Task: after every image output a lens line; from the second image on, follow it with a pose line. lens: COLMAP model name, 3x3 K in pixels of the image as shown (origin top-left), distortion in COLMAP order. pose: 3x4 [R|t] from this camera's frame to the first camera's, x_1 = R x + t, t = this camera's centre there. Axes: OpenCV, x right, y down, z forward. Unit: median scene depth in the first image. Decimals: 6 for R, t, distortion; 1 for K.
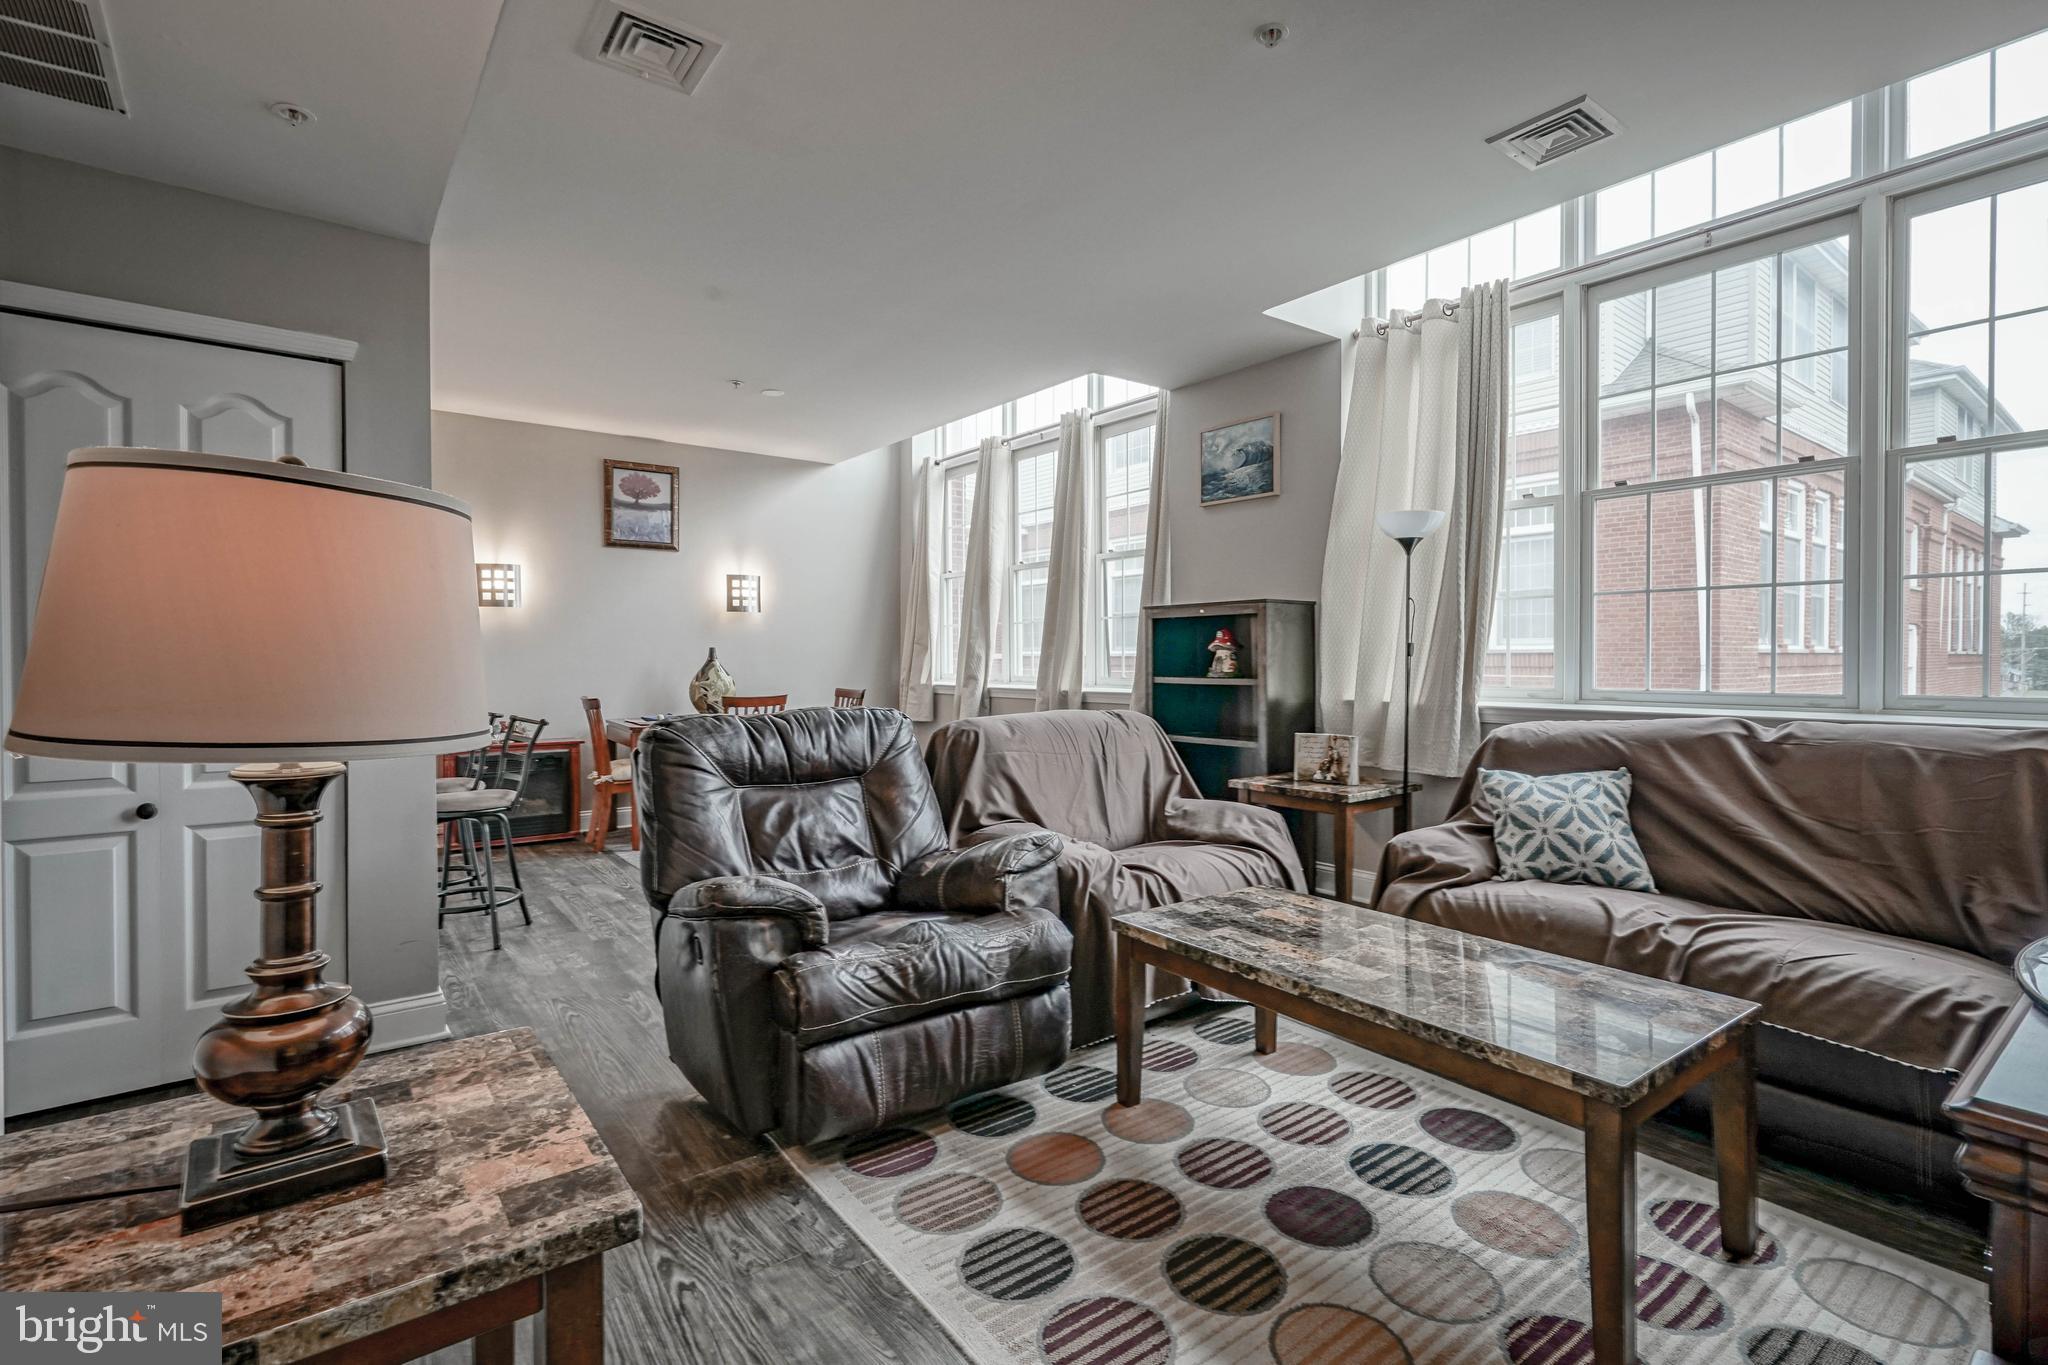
lens RADIAL K [[955.7, 0, 1027.9], [0, 955.7, 670.7], [0, 0, 1]] dist [-0.002317, 0.001731]
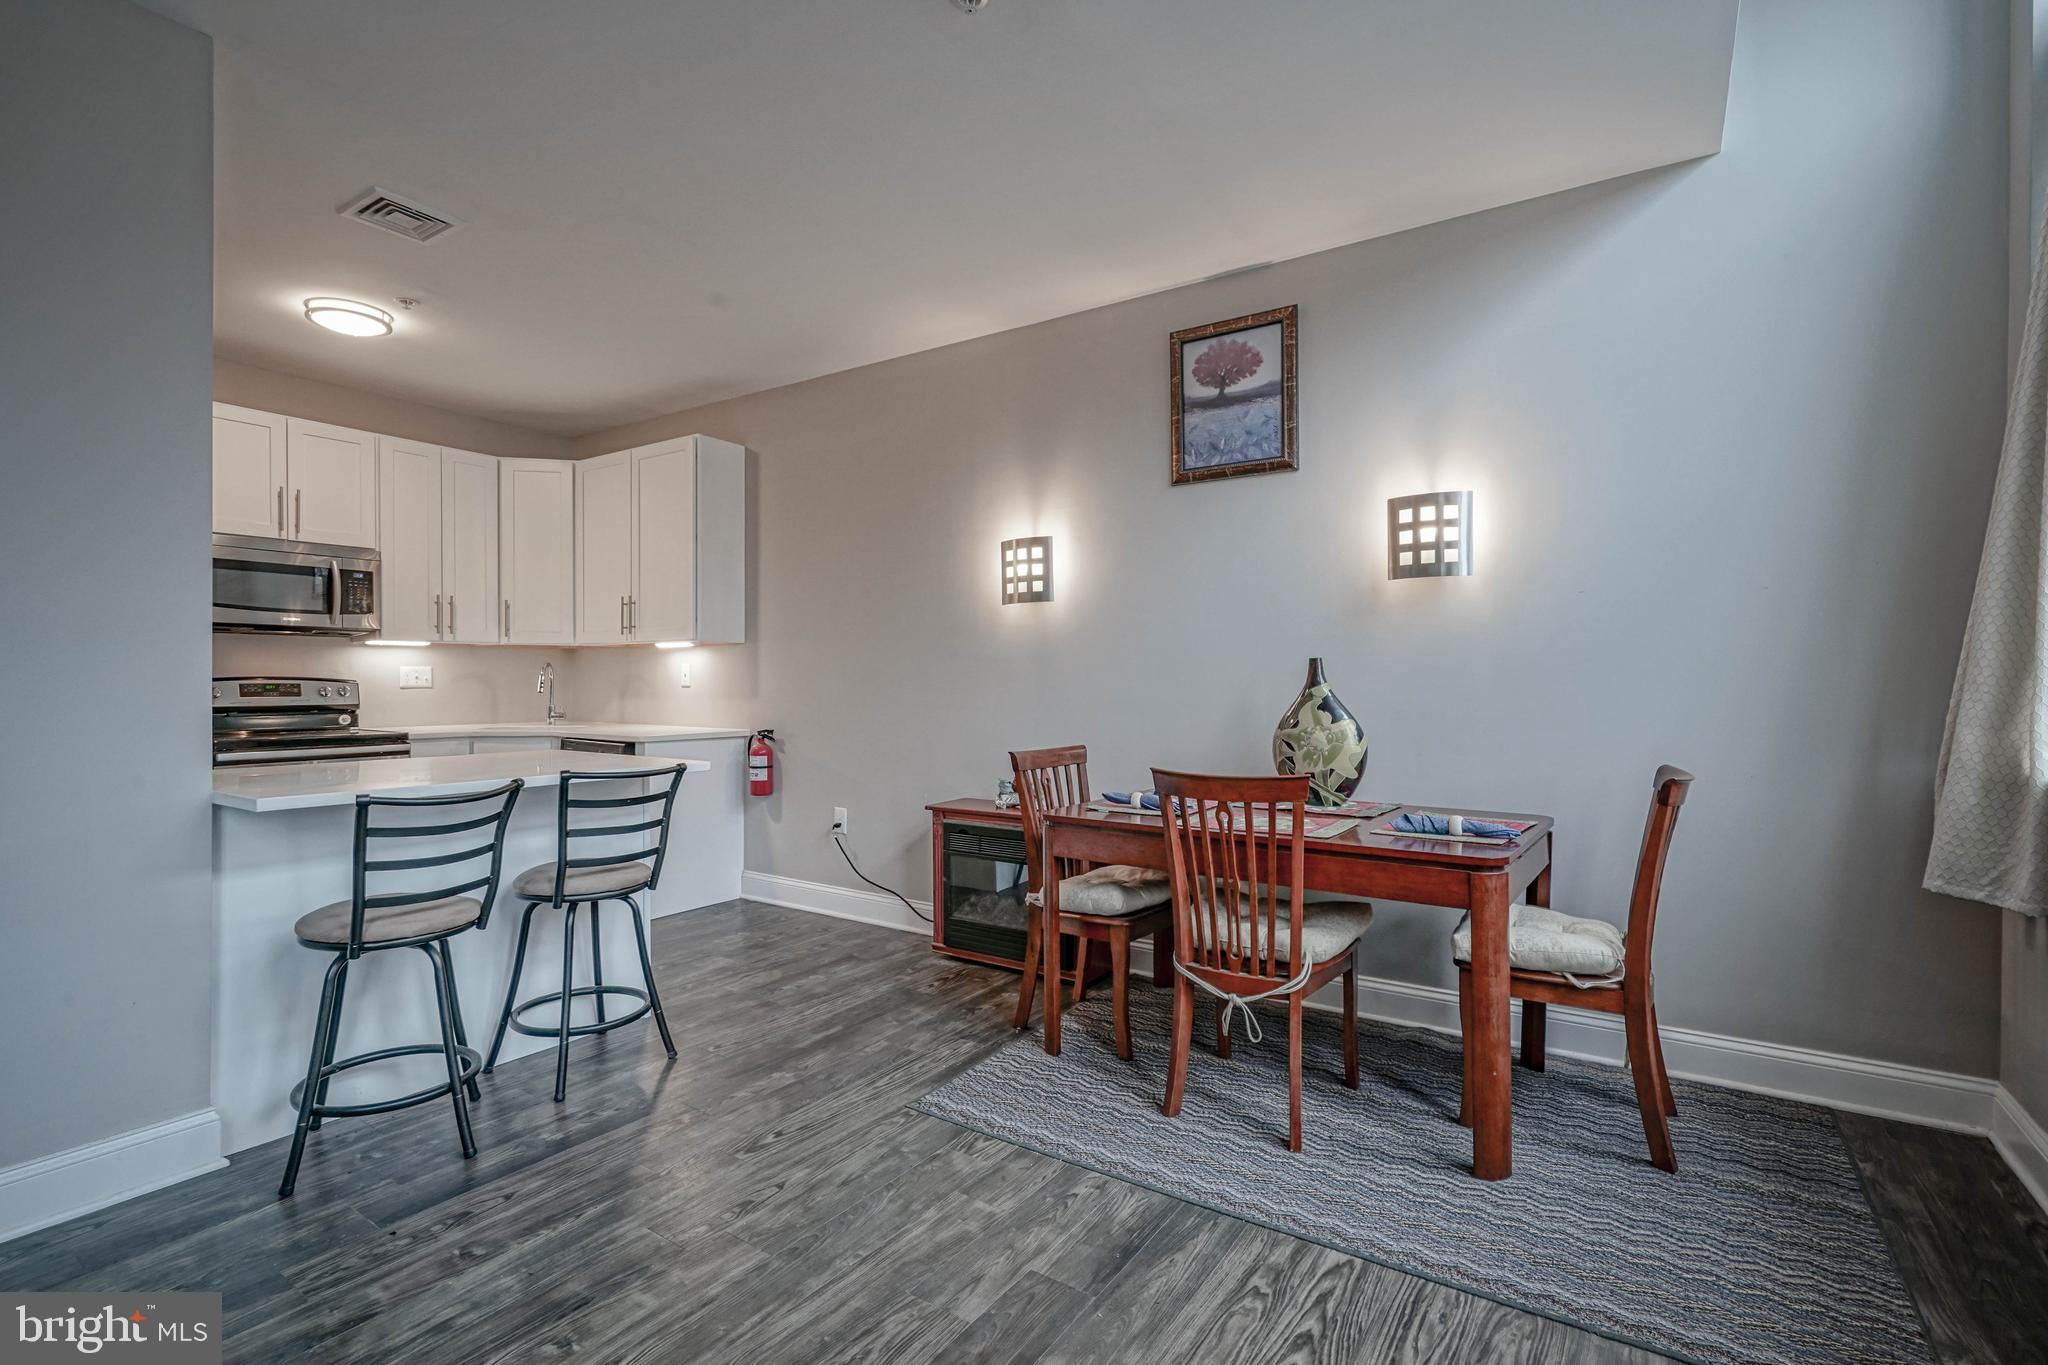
lens RADIAL K [[955.7, 0, 1024.3], [0, 955.7, 682.0], [0, 0, 1]] dist [-0.002317, 0.001731]
pose [[0.320932, 0.001918, -0.947100, 0.070157], [-0.011150, 0.999936, -0.001753, -0.009647], [0.947037, 0.011123, 0.320933, 0.711930]]
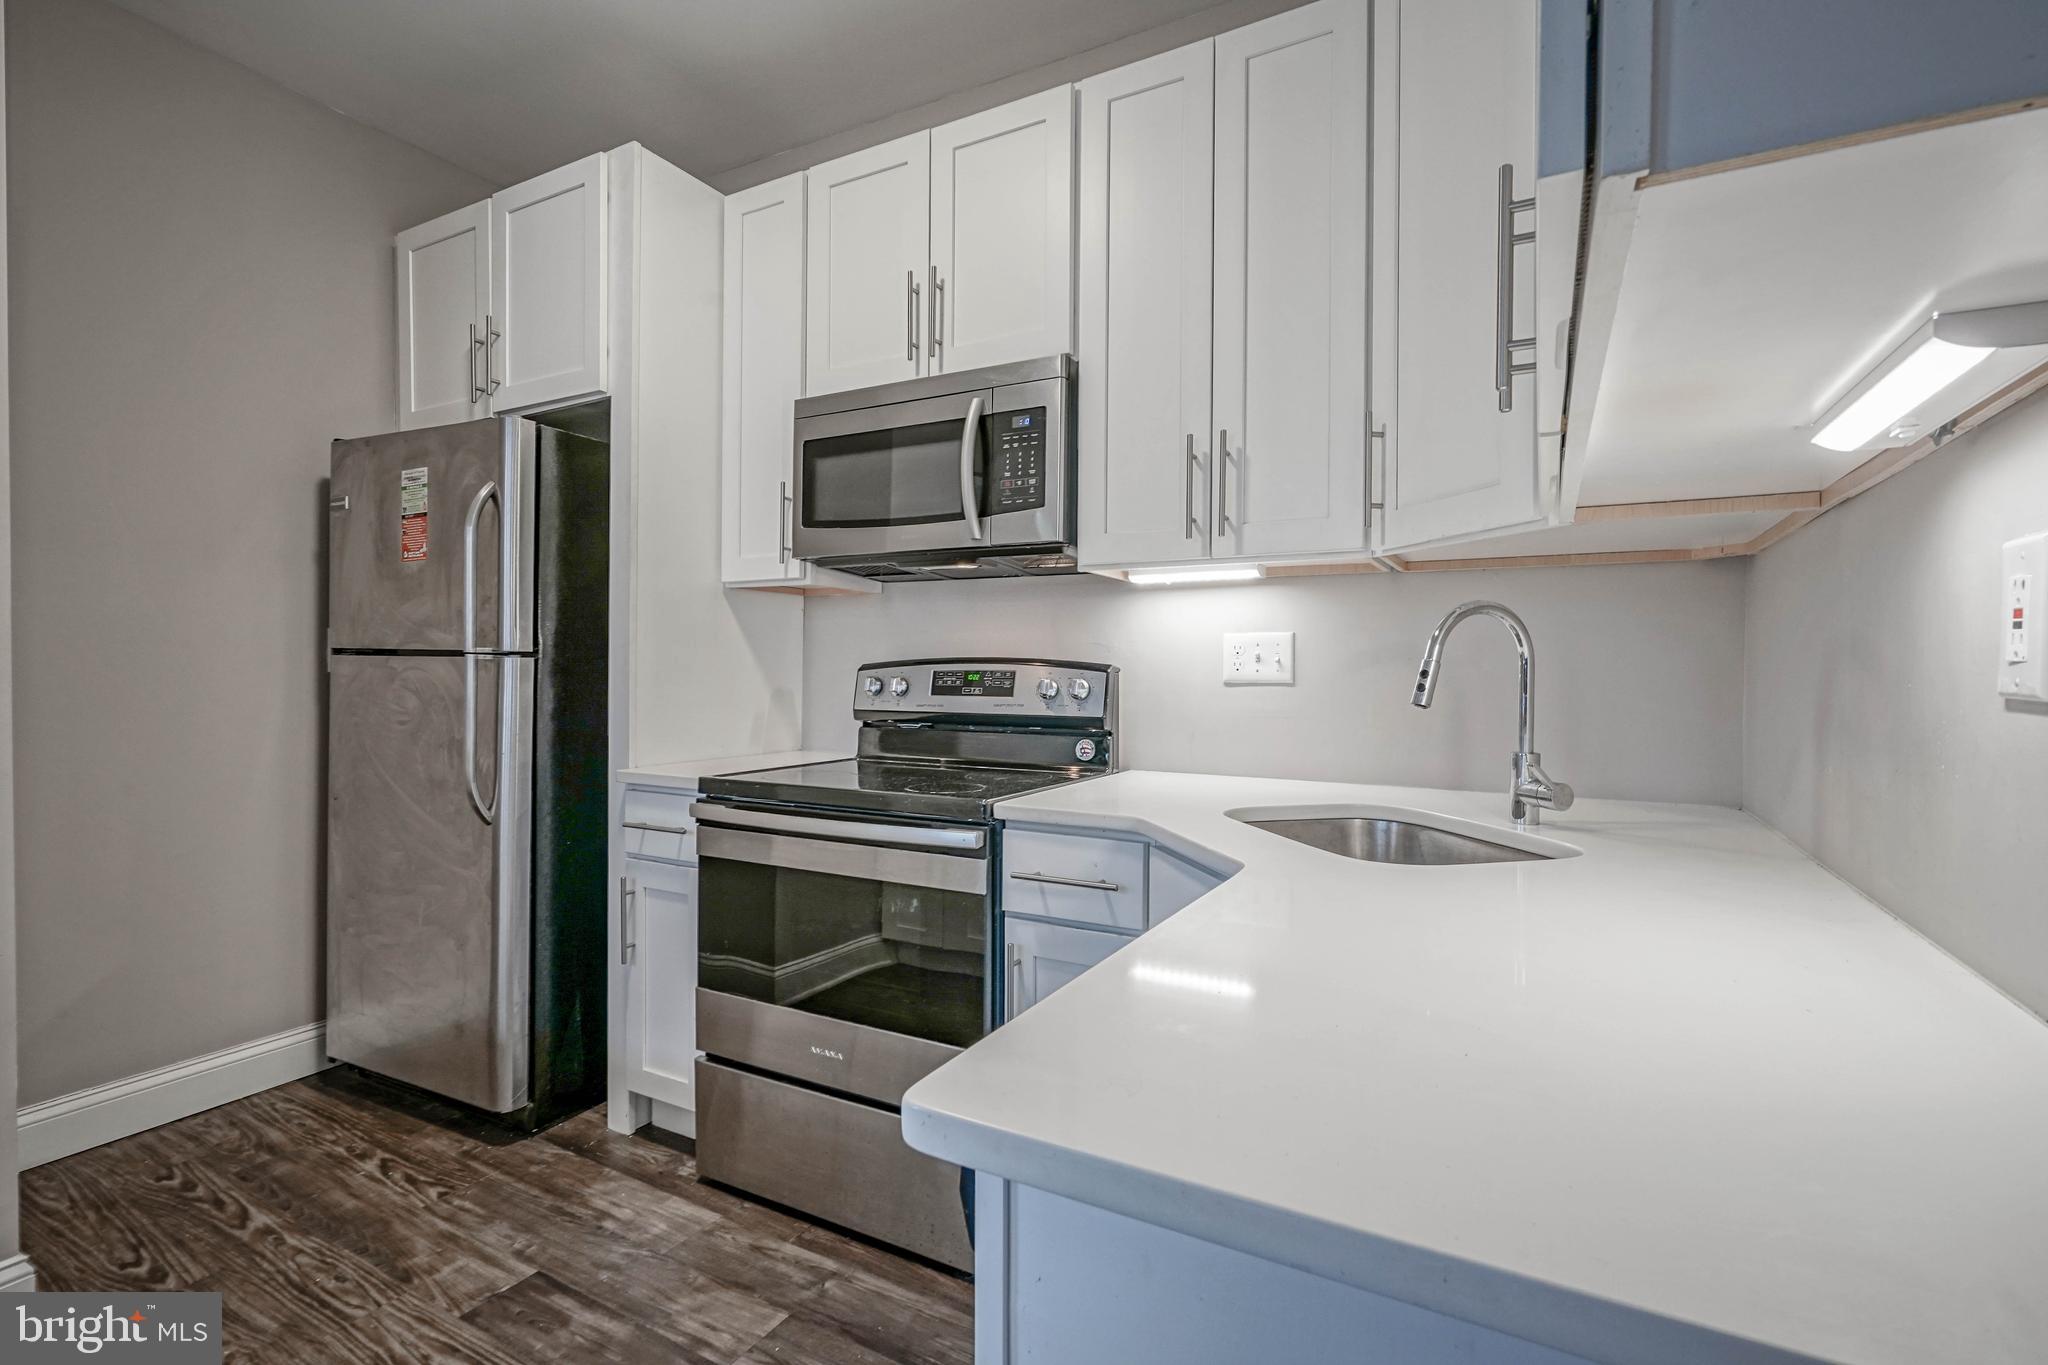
lens RADIAL K [[955.7, 0, 1020.0], [0, 955.7, 678.7], [0, 0, 1]] dist [-0.002317, 0.001731]
pose [[-0.911822, -0.003812, -0.410568, -0.698324], [-0.011470, 0.999803, 0.016191, -0.006425], [0.410425, 0.019473, -0.911686, 0.756356]]
